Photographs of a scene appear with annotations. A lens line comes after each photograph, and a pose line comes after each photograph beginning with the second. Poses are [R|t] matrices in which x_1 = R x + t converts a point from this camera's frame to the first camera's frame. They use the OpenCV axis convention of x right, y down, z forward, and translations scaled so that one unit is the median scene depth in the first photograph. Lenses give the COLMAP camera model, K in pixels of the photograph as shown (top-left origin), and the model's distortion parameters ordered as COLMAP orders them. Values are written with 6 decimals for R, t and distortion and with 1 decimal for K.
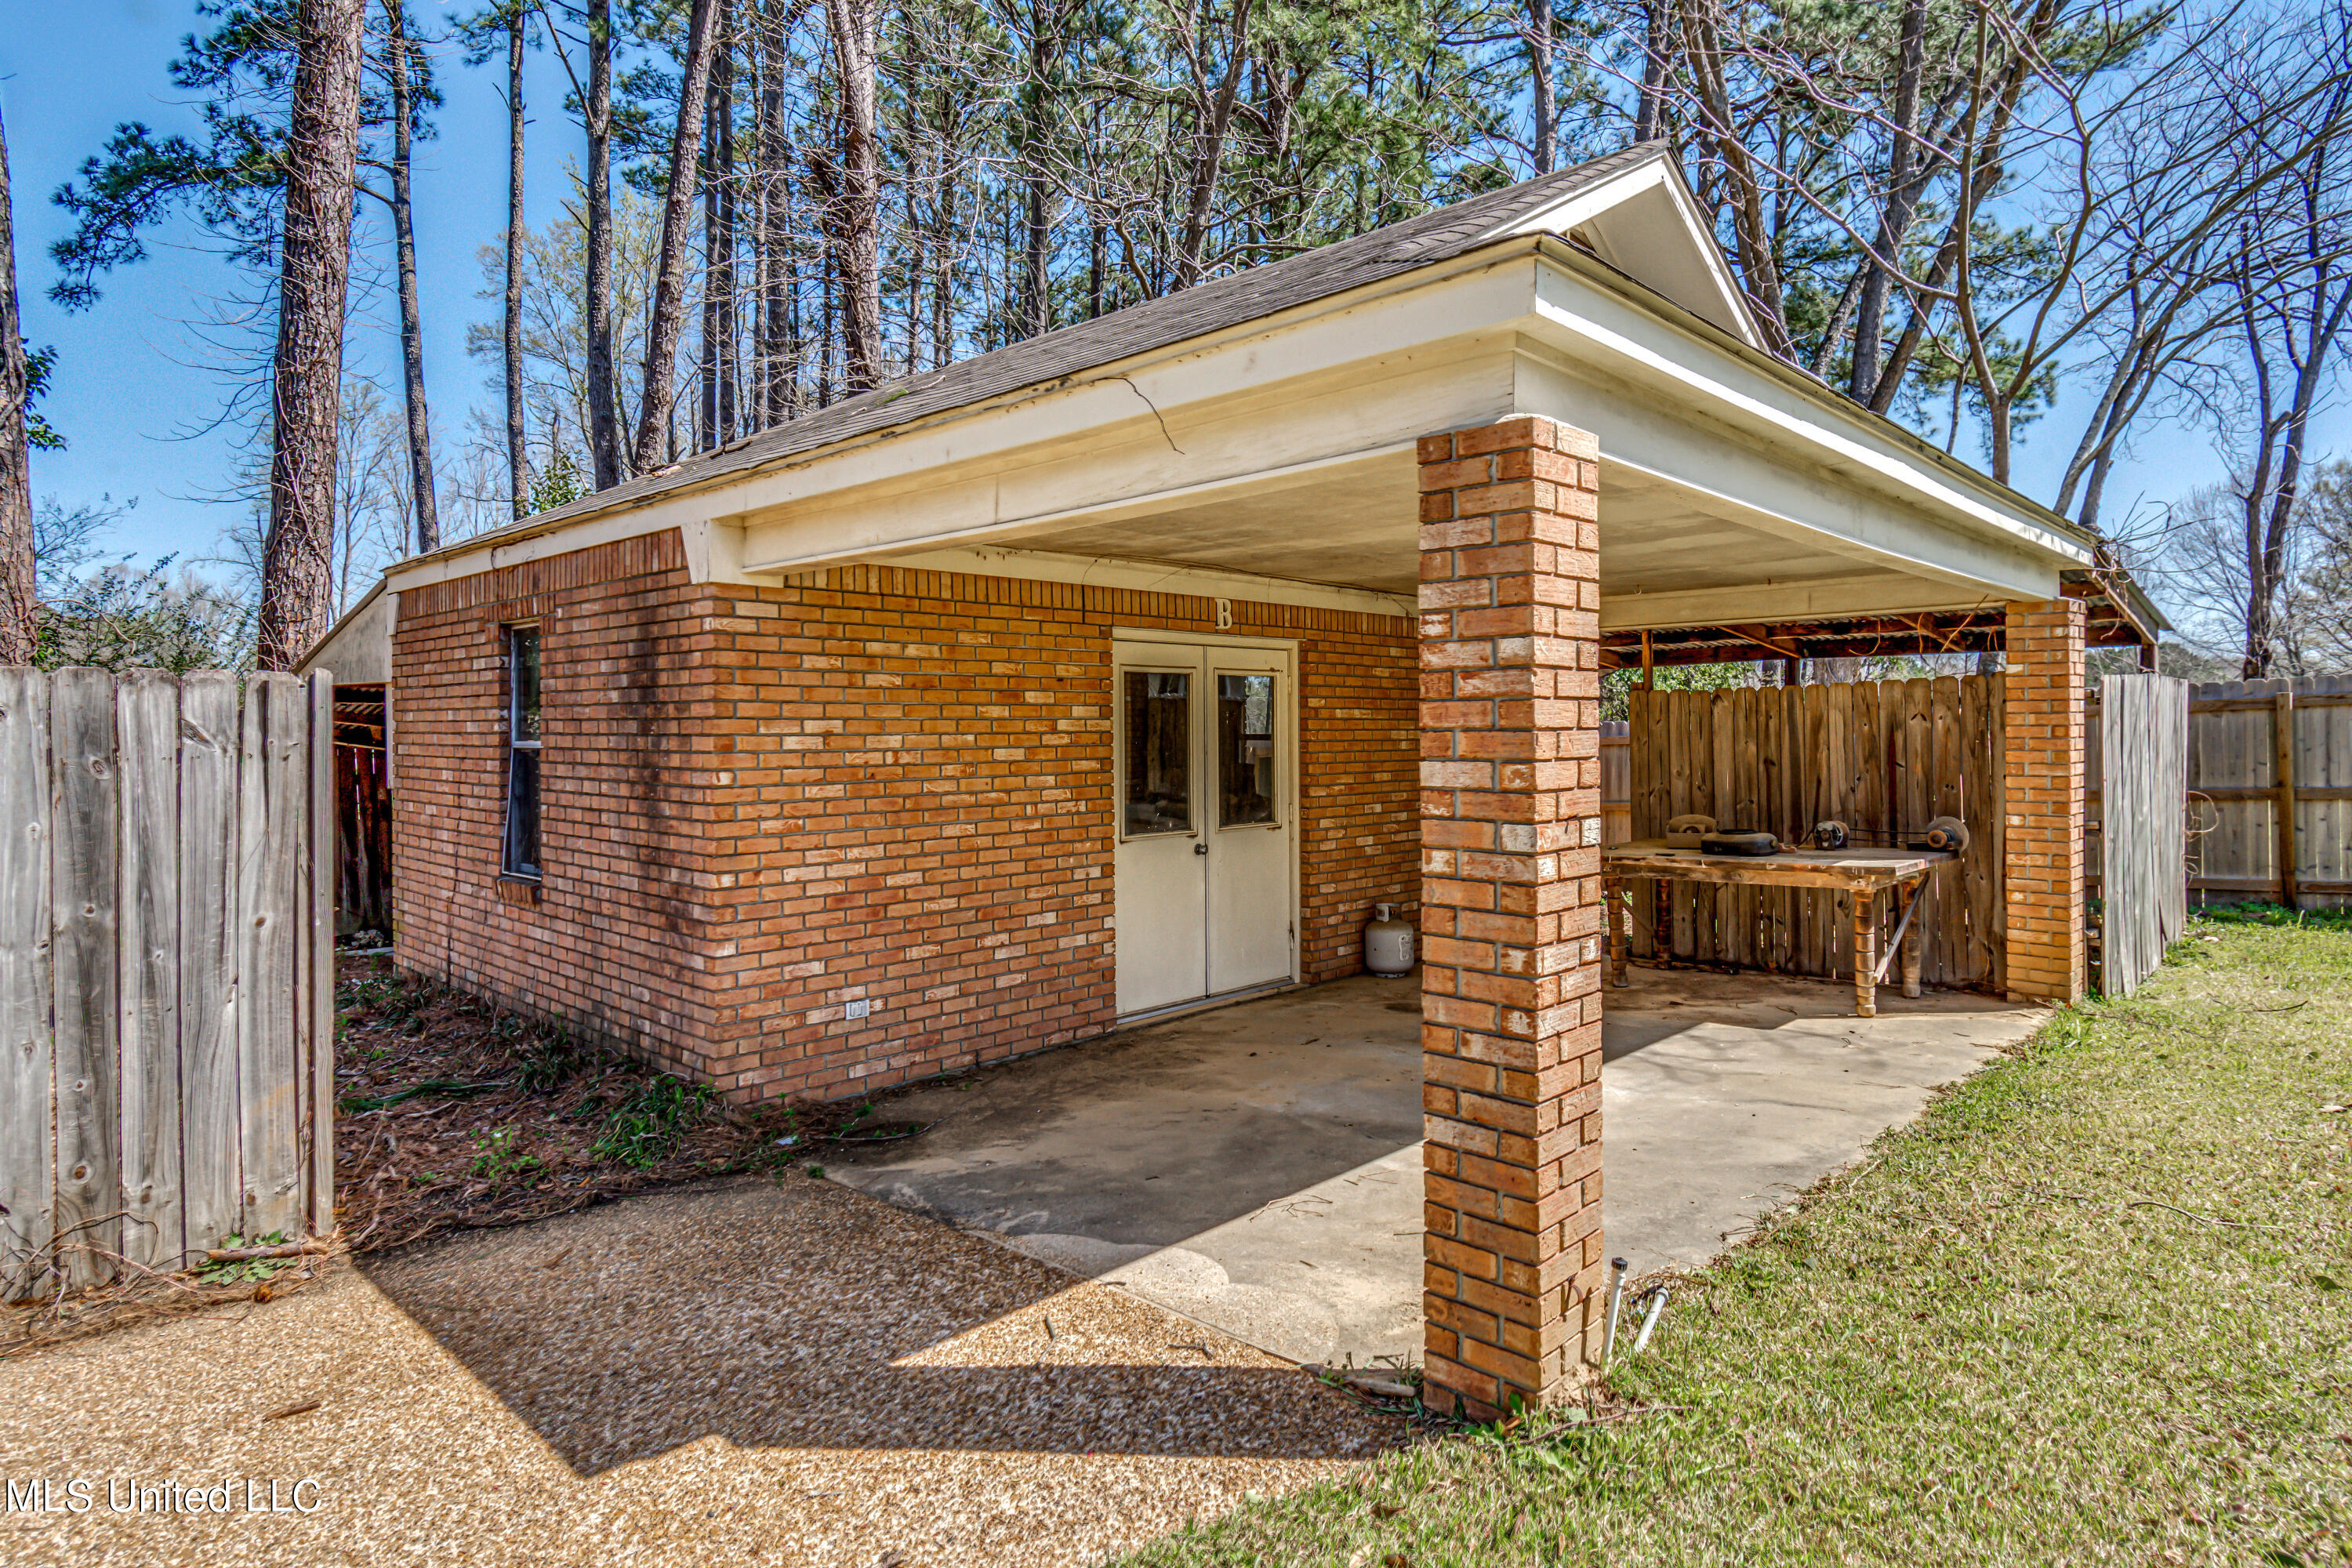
lens RADIAL K [[1363.1, 0, 1172.5], [0, 1363.1, 721.9], [0, 0, 1]] dist [0.009623, 0.000437]
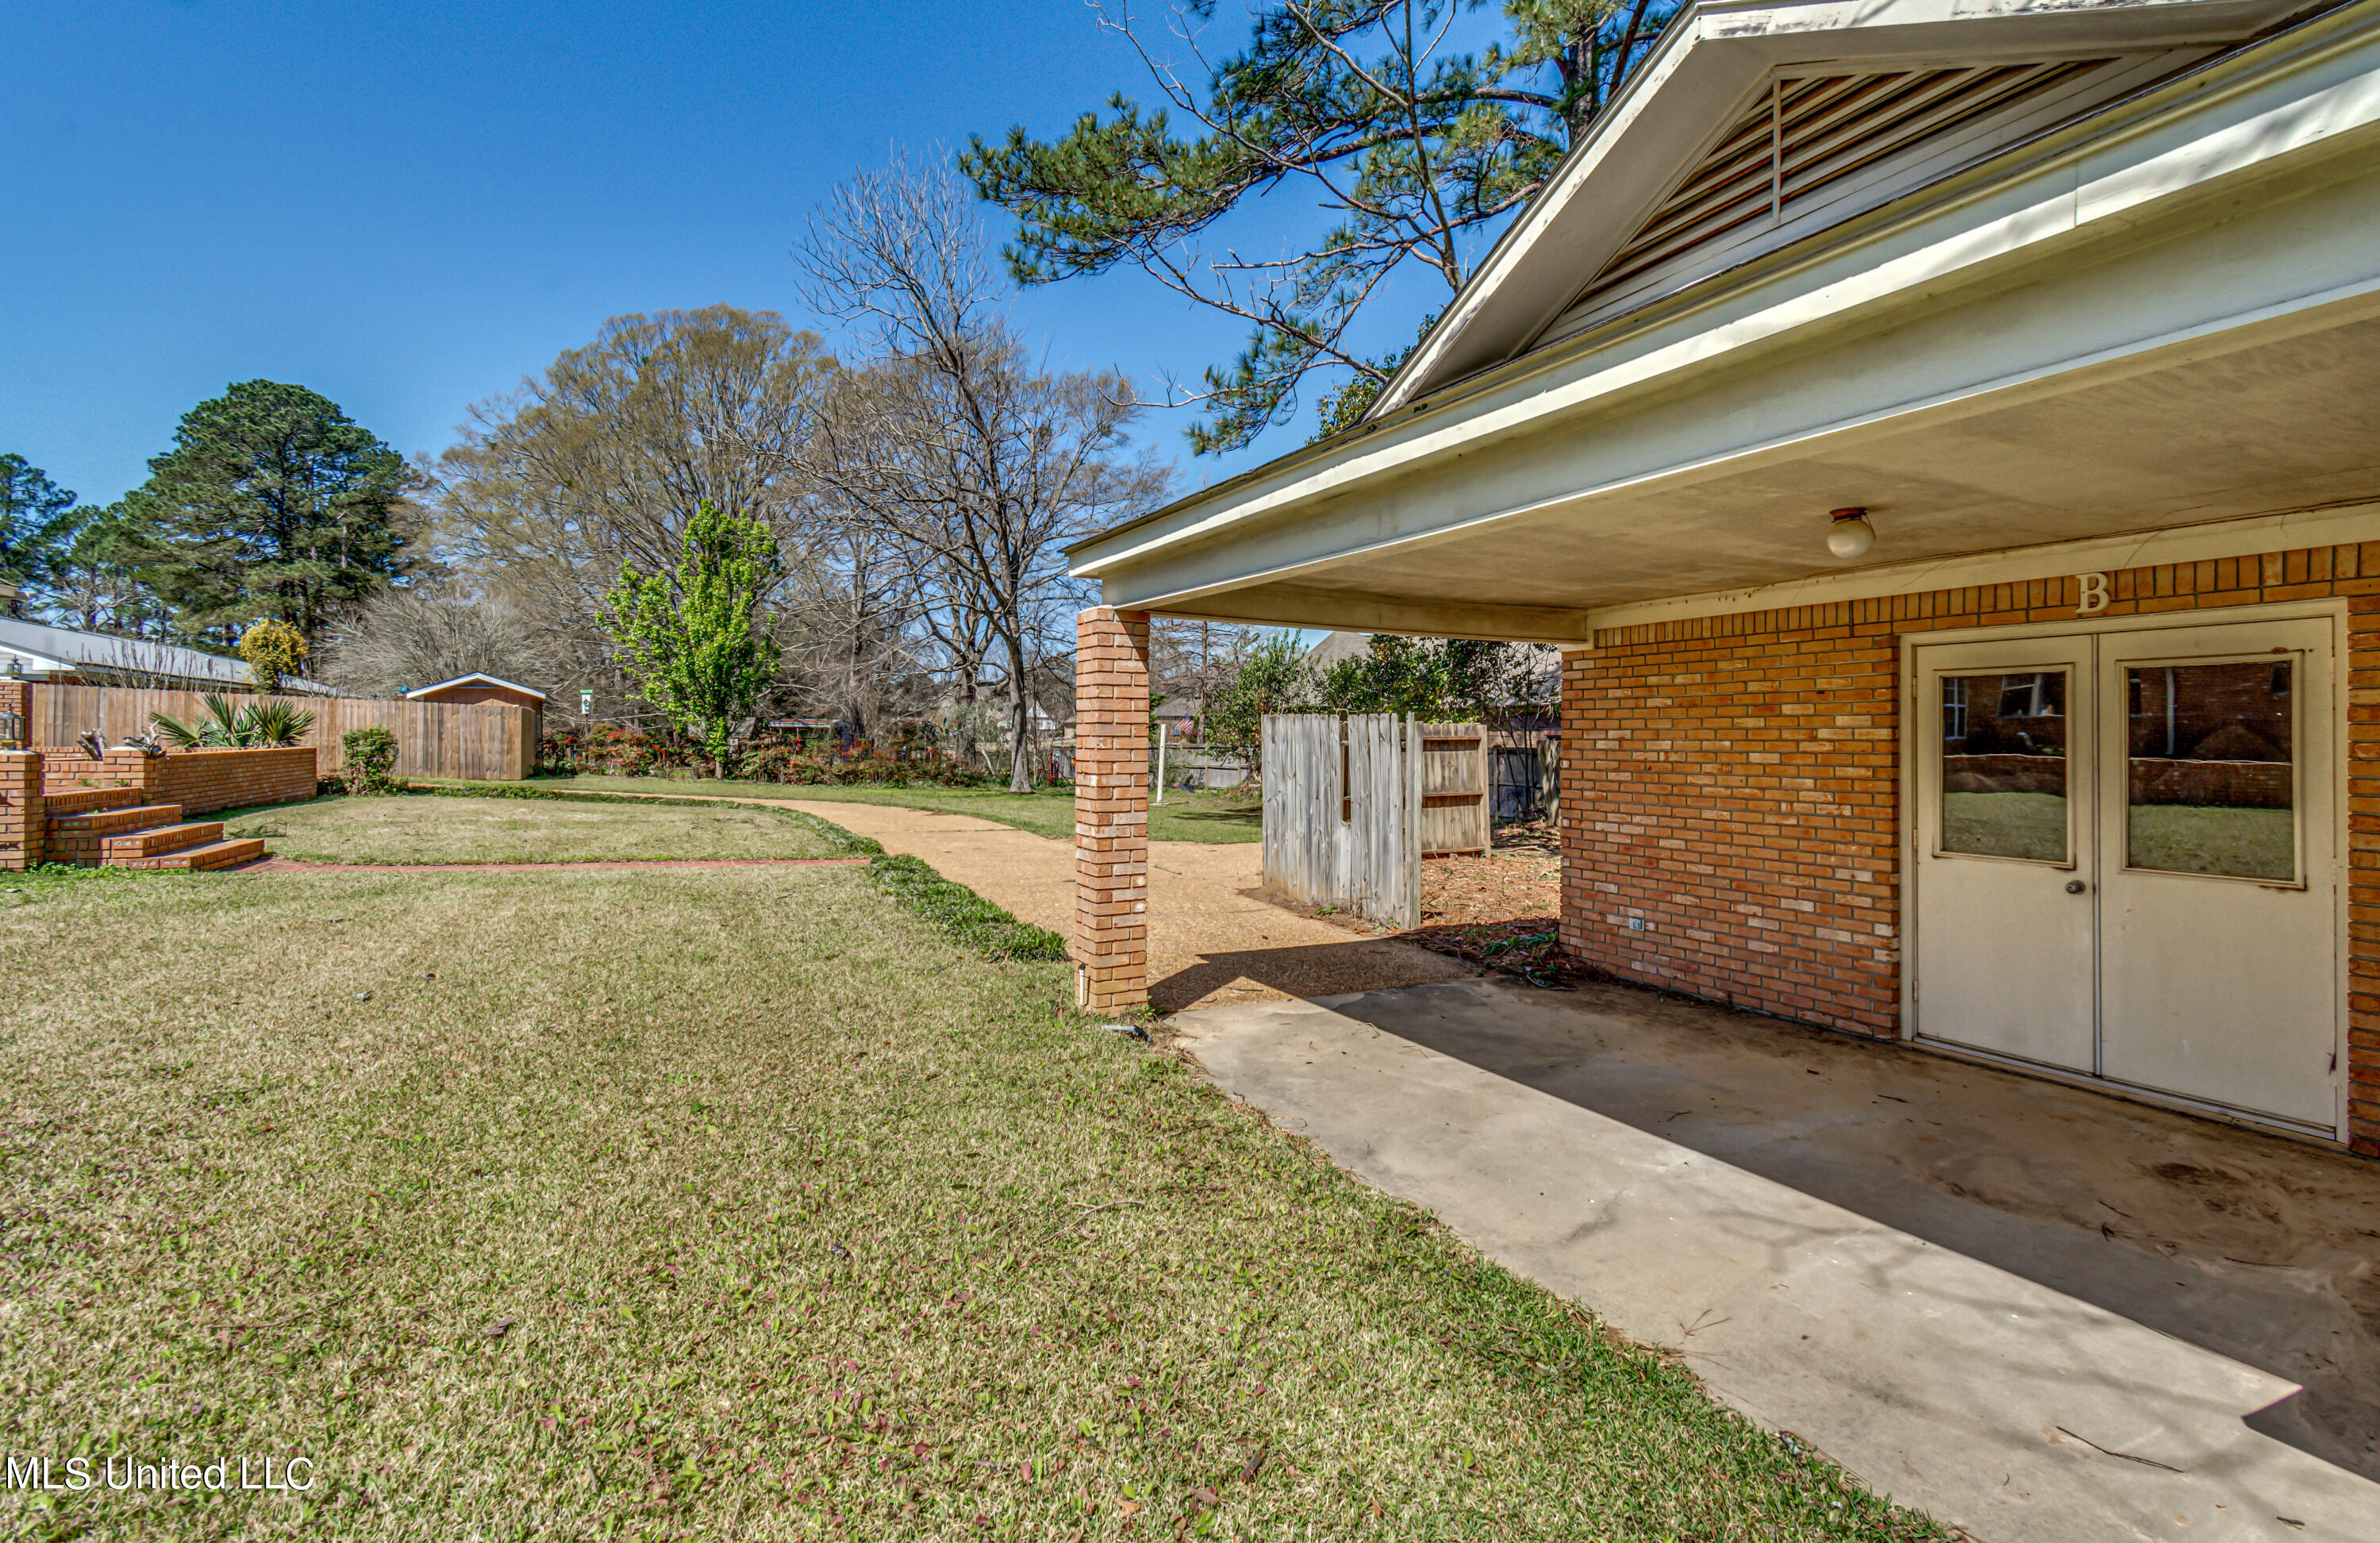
lens RADIAL K [[1065.2, 0, 1219.3], [0, 1065.2, 733.3], [0, 0, 1]] dist [-0.000341, -0.000907]
pose [[-0.310420, -0.002334, -0.950597, 0.945974], [-0.001135, 0.999997, -0.002085, 0.004792], [0.950599, 0.000432, -0.310422, 0.862647]]
